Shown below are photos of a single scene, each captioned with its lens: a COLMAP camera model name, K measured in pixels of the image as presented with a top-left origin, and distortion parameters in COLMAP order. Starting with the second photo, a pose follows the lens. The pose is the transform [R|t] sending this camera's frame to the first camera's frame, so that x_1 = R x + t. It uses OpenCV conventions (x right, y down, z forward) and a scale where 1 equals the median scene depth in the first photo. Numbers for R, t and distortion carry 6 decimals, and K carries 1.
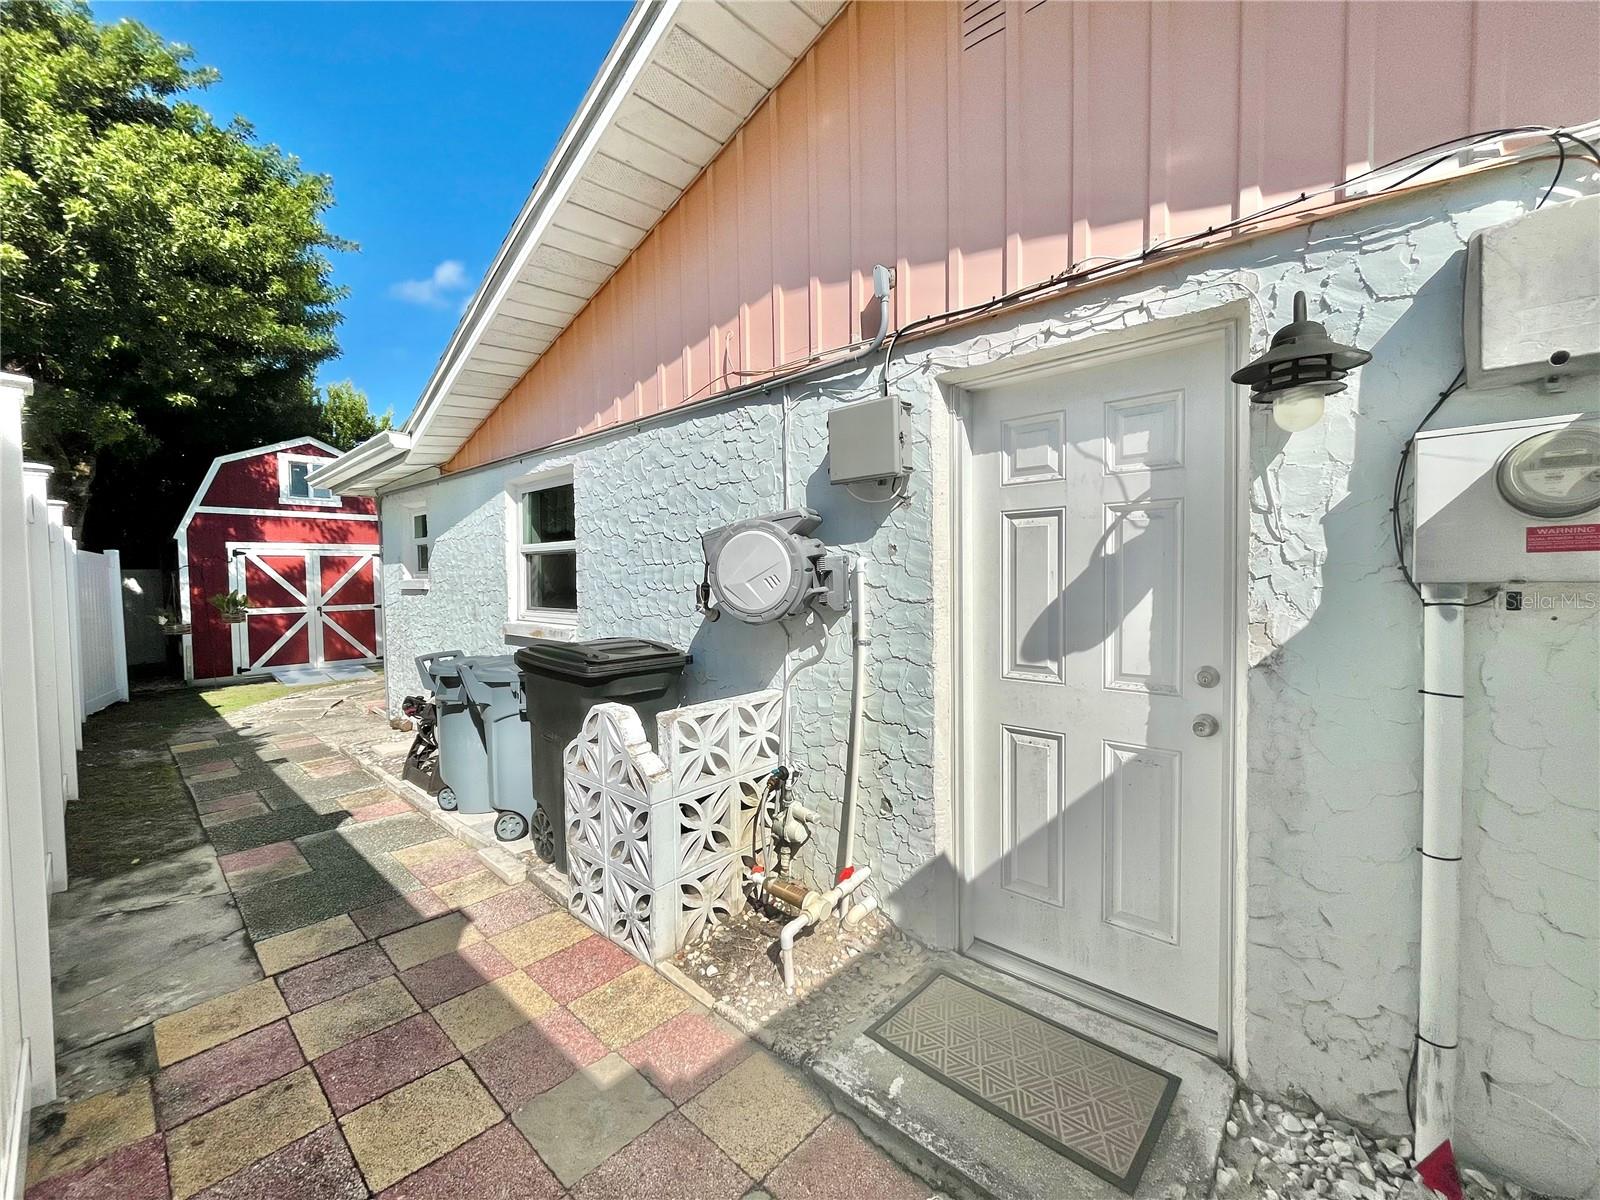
lens RADIAL K [[659.9, 0, 796.6], [0, 659.9, 598.5], [0, 0, 1]] dist [-0.008321, 0.000720]
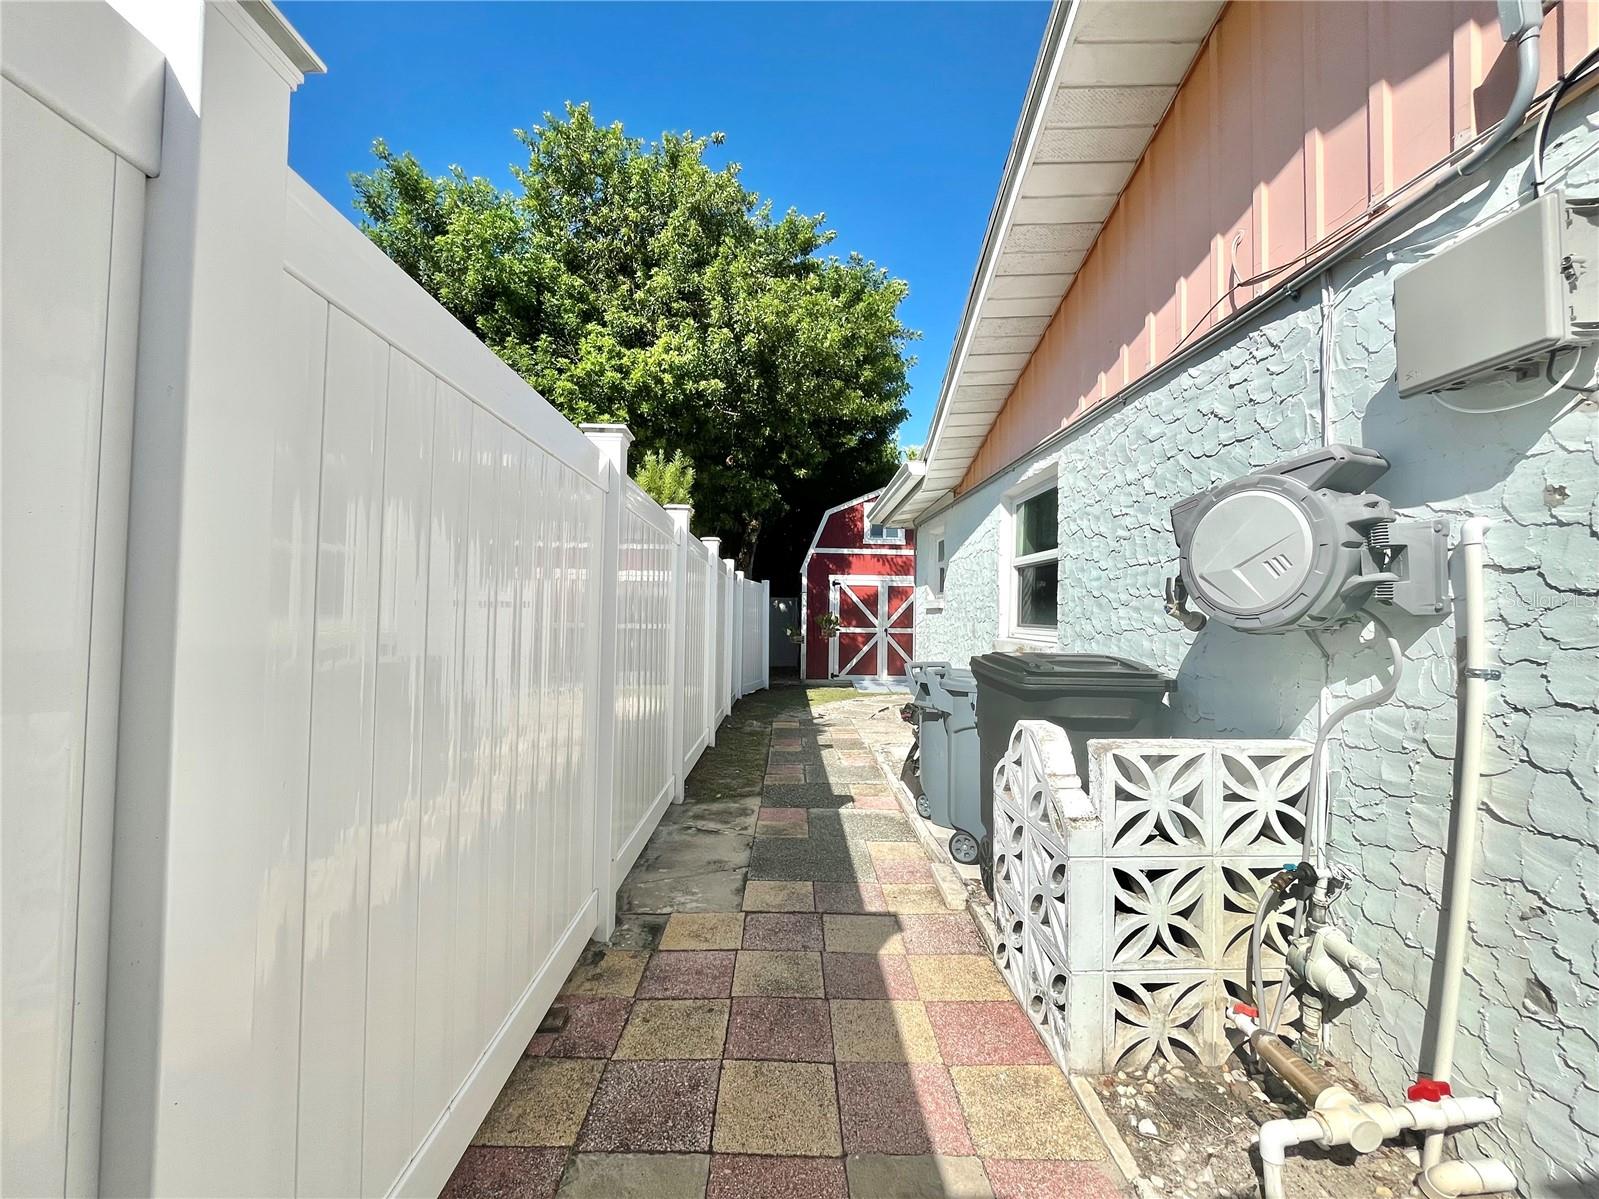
lens RADIAL K [[659.5, 0, 796.1], [0, 659.5, 598.0], [0, 0, 1]] dist [-0.008321, 0.000720]
pose [[0.685267, 0.007901, -0.728249, 0.099590], [-0.056927, 0.997463, -0.042745, 0.056191], [0.726064, 0.070749, 0.683978, 0.198825]]
